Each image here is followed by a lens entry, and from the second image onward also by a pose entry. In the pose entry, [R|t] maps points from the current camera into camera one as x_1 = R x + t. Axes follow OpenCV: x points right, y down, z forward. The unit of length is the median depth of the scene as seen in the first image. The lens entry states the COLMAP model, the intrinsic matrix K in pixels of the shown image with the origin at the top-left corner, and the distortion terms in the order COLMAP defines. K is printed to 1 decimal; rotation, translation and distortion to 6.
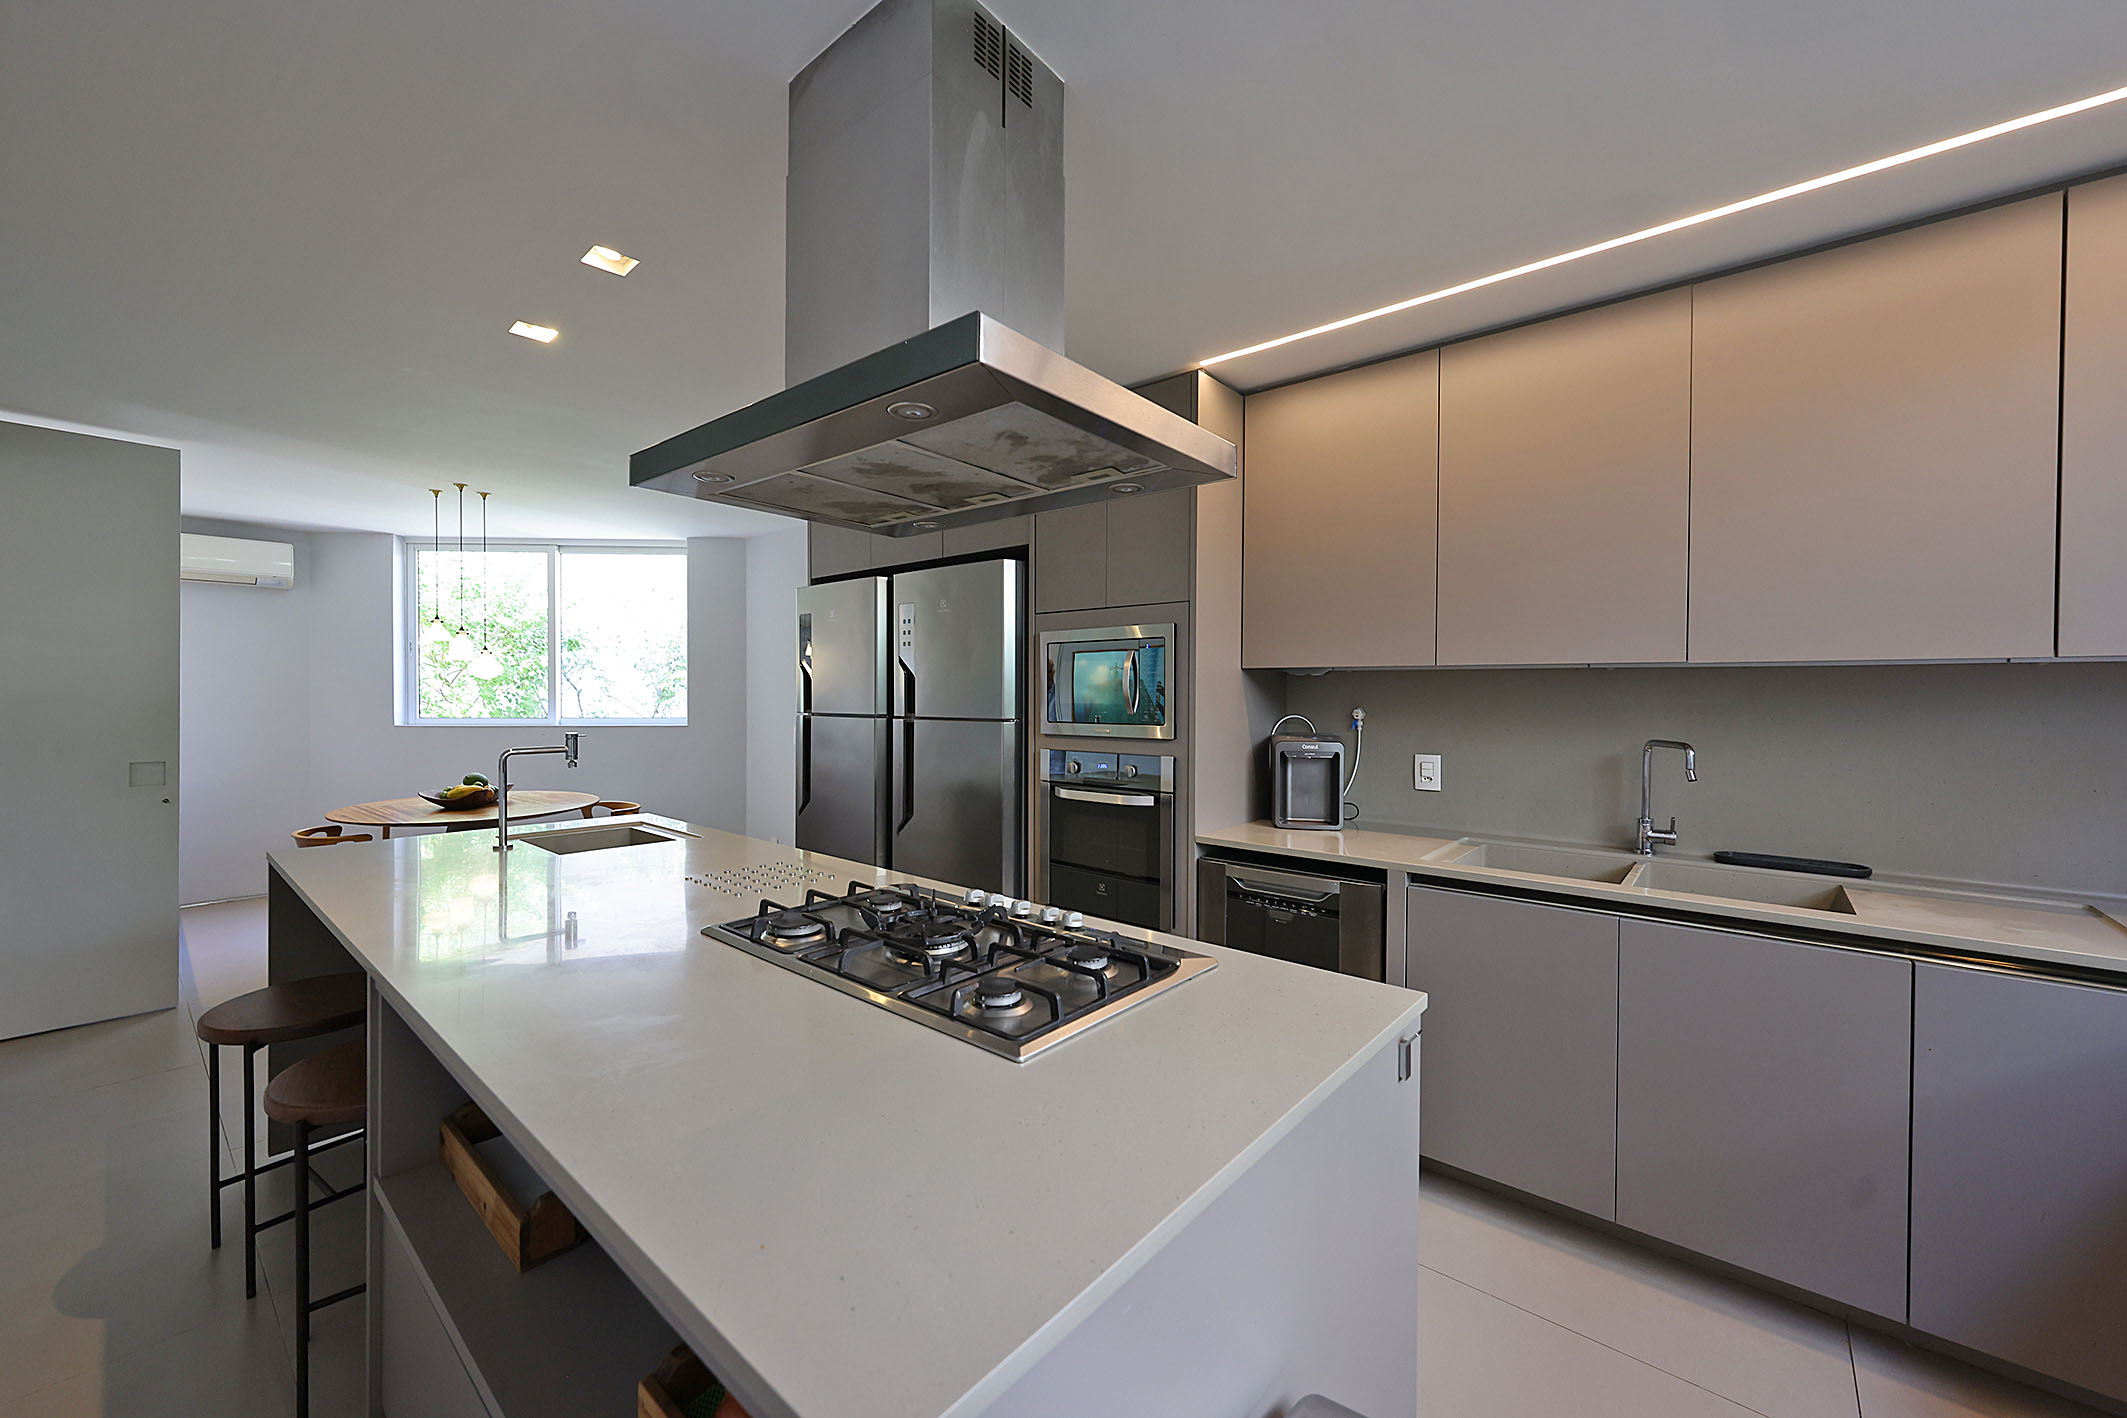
lens RADIAL K [[826.1, 0, 1057.9], [0, 826.1, 706.2], [0, 0, 1]] dist [-0.002176, -0.000121]
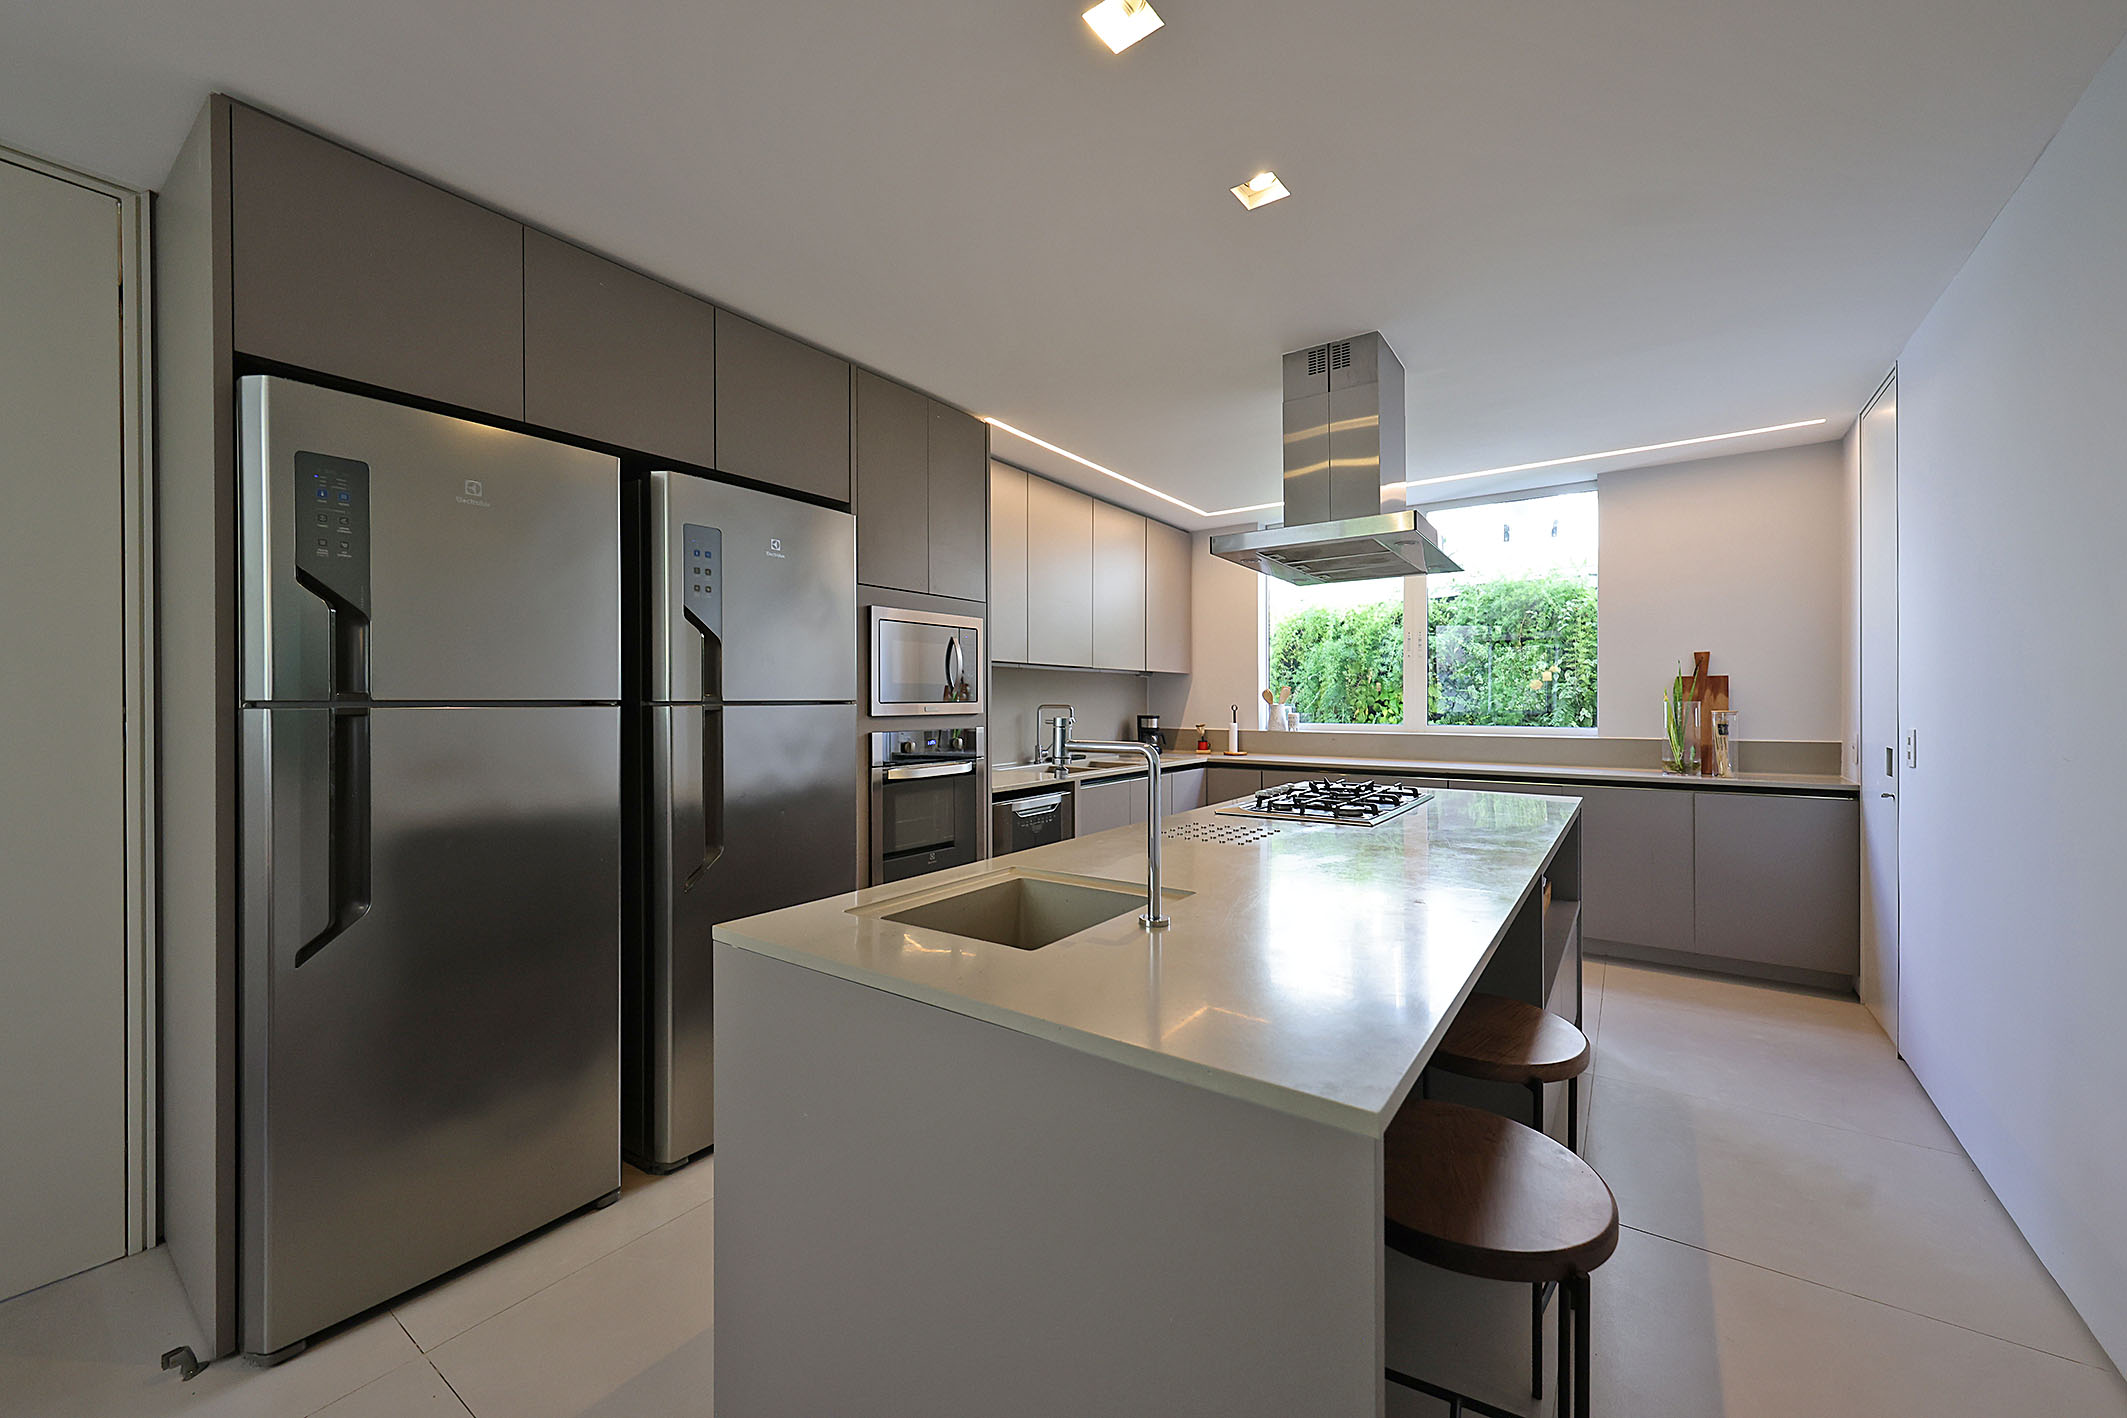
lens RADIAL K [[826.1, 0, 1065.2], [0, 826.1, 703.5], [0, 0, 1]] dist [-0.002176, -0.000121]
pose [[-0.078942, -0.015379, 0.996761, -0.343839], [0.001285, 0.999879, 0.015529, 0.001917], [-0.996878, 0.002507, -0.078913, 0.299662]]
